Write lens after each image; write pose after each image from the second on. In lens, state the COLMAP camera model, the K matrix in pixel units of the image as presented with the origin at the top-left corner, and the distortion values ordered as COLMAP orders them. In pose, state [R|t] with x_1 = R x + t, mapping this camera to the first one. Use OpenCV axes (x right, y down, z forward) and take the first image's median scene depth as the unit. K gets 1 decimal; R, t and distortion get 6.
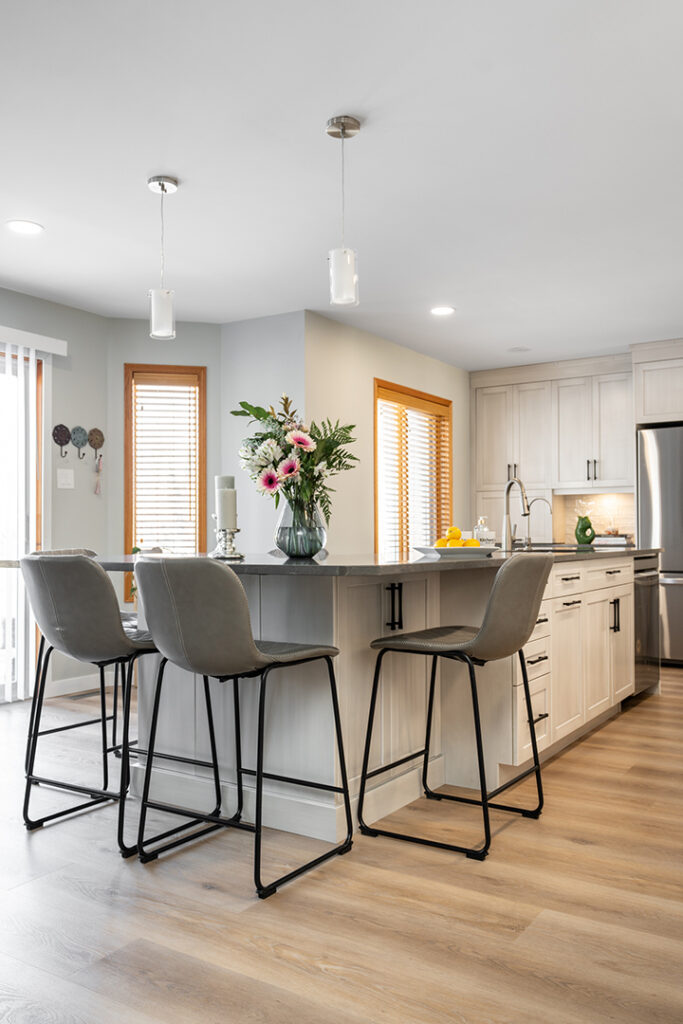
lens RADIAL K [[842.2, 0, 342.3], [0, 842.2, 521.6], [0, 0, 1]] dist [0.005182, -0.000947]
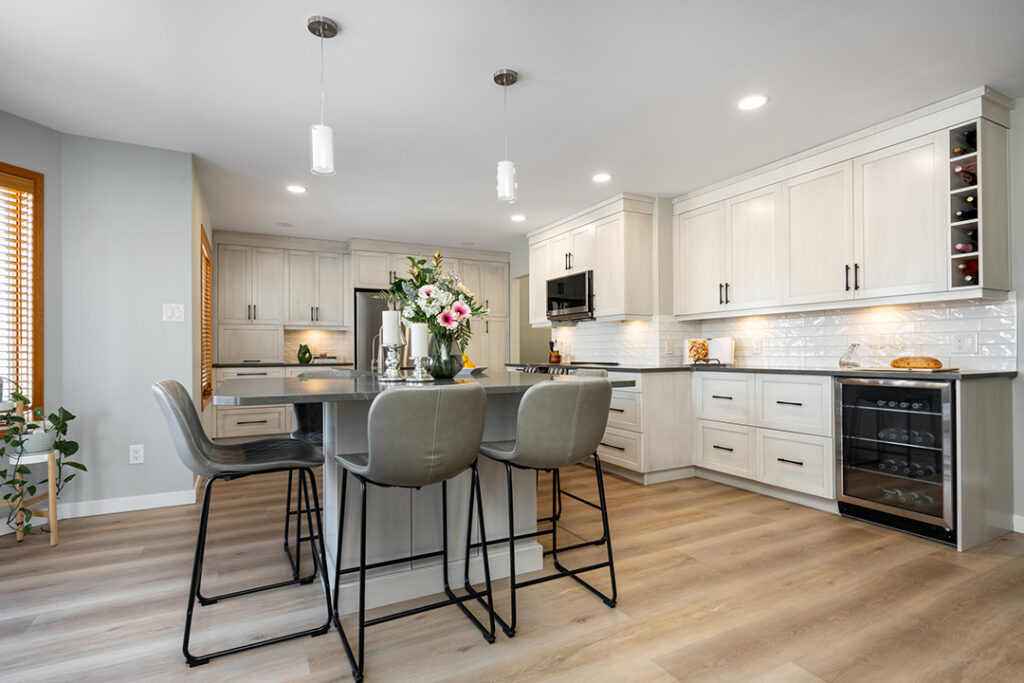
lens RADIAL K [[515.8, 0, 509.3], [0, 515.8, 347.6], [0, 0, 1]] dist [-0.001914, 0.000164]
pose [[0.489345, 0.009269, 0.872041, -0.337612], [-0.010488, 0.999934, -0.004743, -0.000668], [-0.872027, -0.006825, 0.489410, 0.249125]]
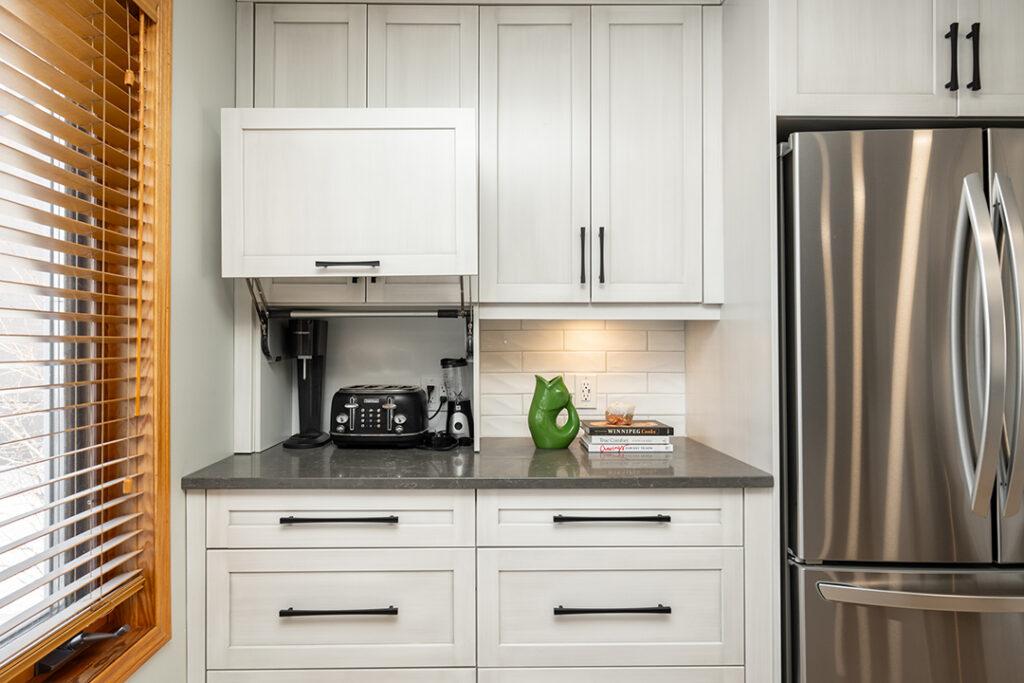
lens RADIAL K [[565.1, 0, 486.7], [0, 565.1, 340.3], [0, 0, 1]] dist [-0.013755, -0.000823]
pose [[0.832278, 0.005917, 0.554327, 0.121582], [-0.010849, 0.999925, 0.005615, -0.025232], [-0.554252, -0.010688, 0.832280, 0.825733]]
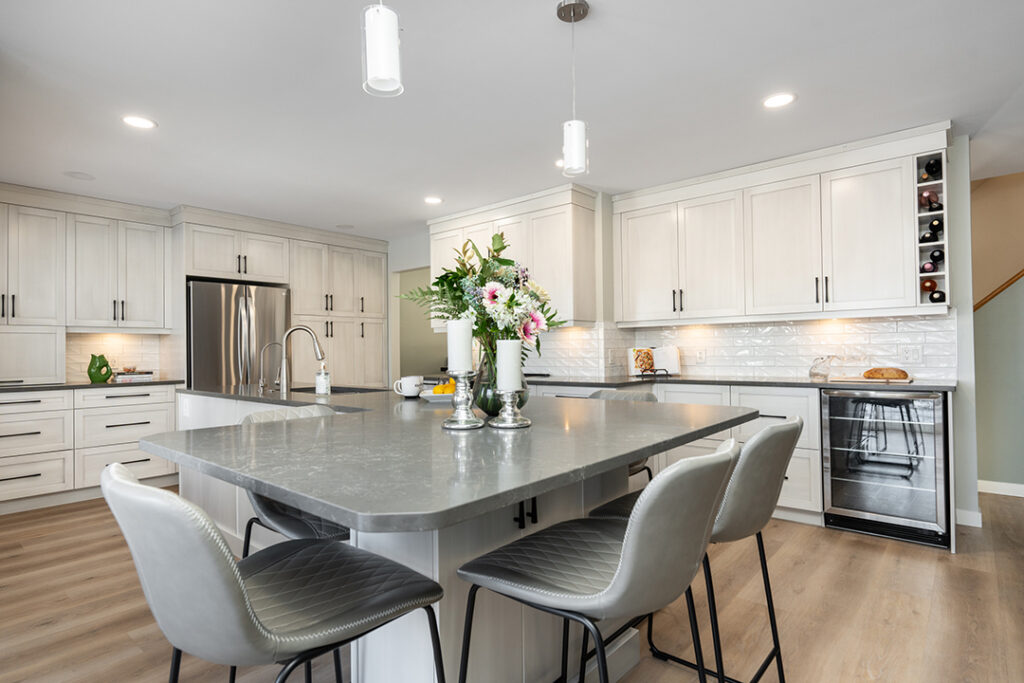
lens RADIAL K [[542.6, 0, 515.9], [0, 542.6, 342.0], [0, 0, 1]] dist [-0.004050, 0.000639]
pose [[0.121849, 0.018336, 0.992379, -0.306557], [-0.003774, 0.999831, -0.018010, -0.012339], [-0.992541, -0.001551, 0.121898, 0.437582]]
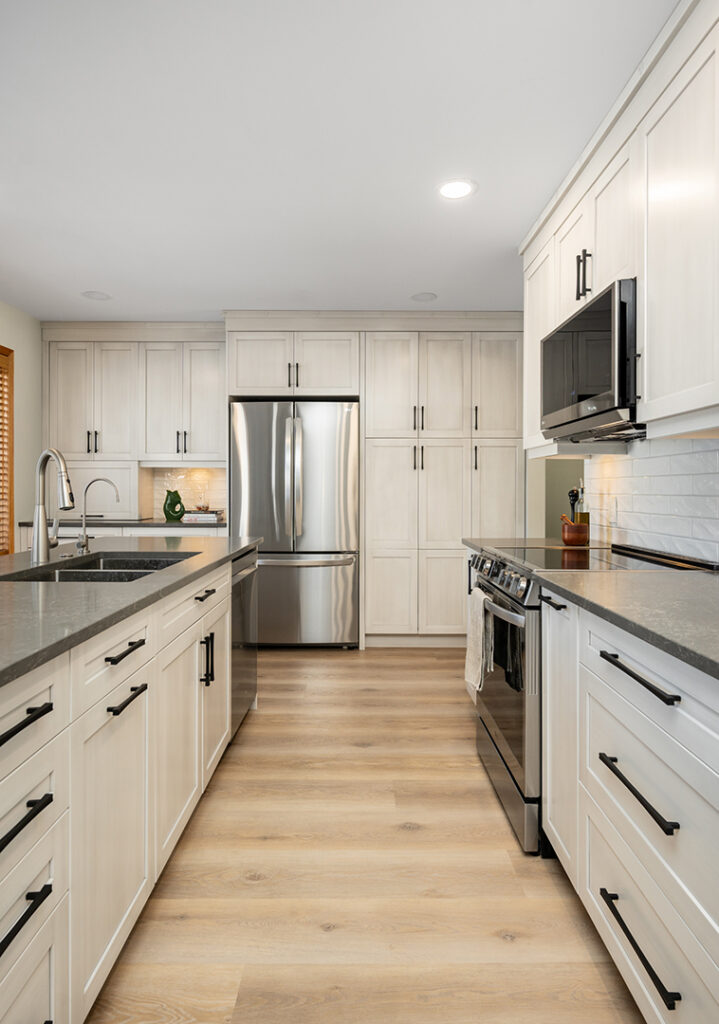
lens RADIAL K [[581.7, 0, 358.9], [0, 581.7, 489.2], [0, 0, 1]] dist [-0.002173, -0.000075]
pose [[0.838924, 0.004044, 0.544234, 0.110269], [-0.013940, 0.999804, 0.014059, -0.020820], [-0.544070, -0.019381, 0.838816, 0.351451]]
